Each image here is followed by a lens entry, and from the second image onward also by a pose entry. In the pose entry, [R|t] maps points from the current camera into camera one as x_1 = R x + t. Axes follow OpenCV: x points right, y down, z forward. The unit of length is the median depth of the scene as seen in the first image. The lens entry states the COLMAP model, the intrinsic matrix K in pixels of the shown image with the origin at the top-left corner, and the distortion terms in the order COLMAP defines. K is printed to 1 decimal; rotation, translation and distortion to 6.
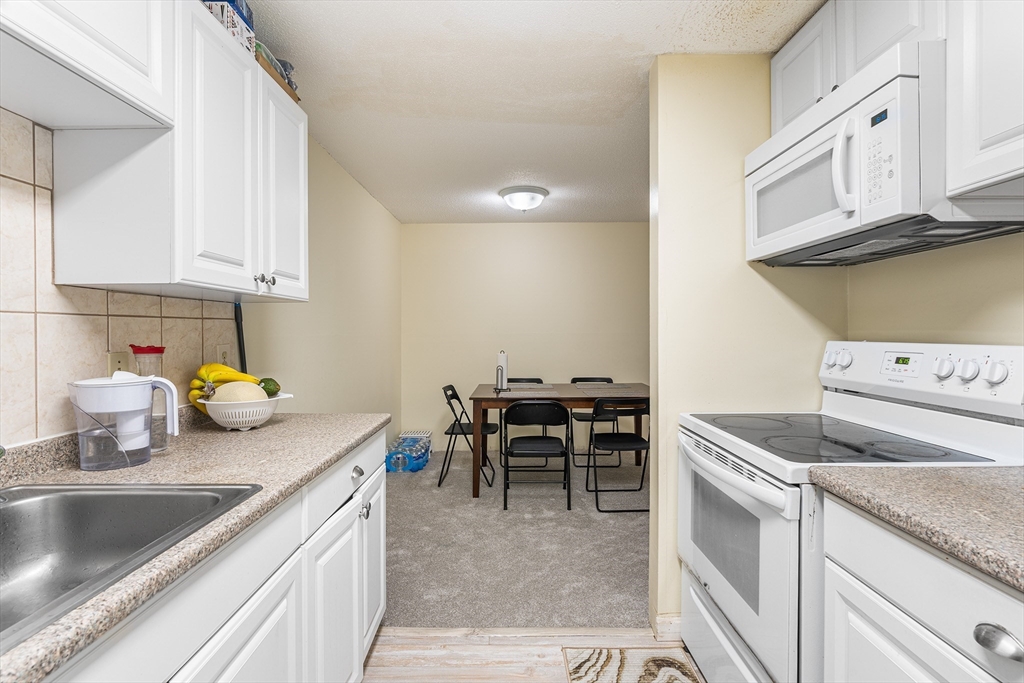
lens RADIAL K [[480.4, 0, 510.0], [0, 480.4, 336.1], [0, 0, 1]] dist [-0.002432, 0.000206]
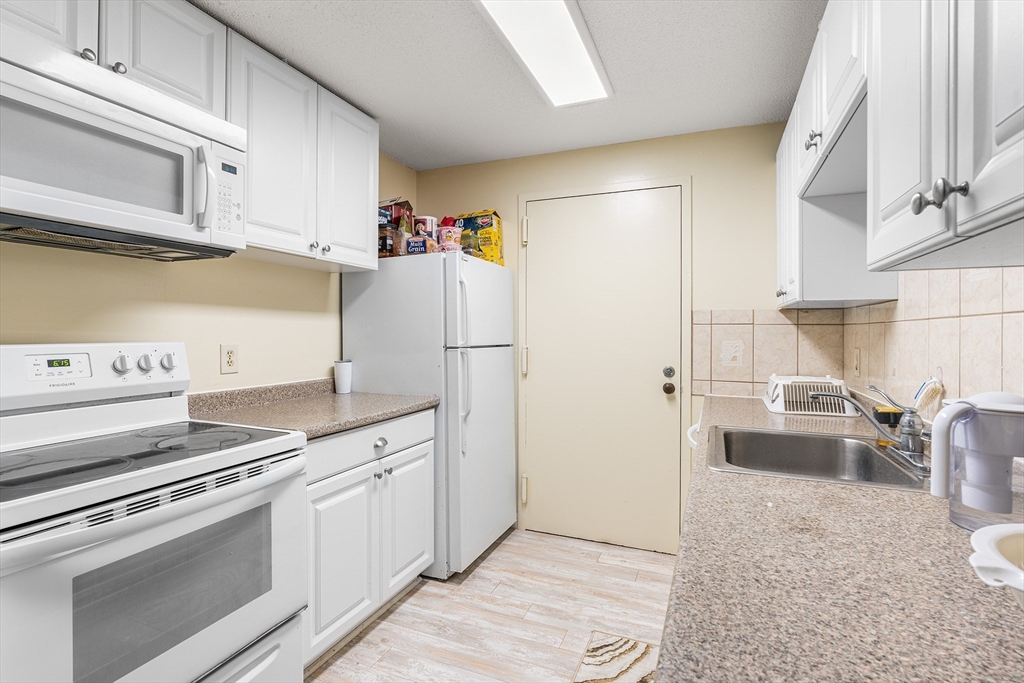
lens RADIAL K [[480.4, 0, 511.7], [0, 480.4, 335.4], [0, 0, 1]] dist [-0.002432, 0.000206]
pose [[-0.924771, -0.001863, 0.380520, -0.428458], [0.002456, 0.999938, 0.010865, -0.012519], [-0.380516, 0.010983, -0.924709, 1.873719]]
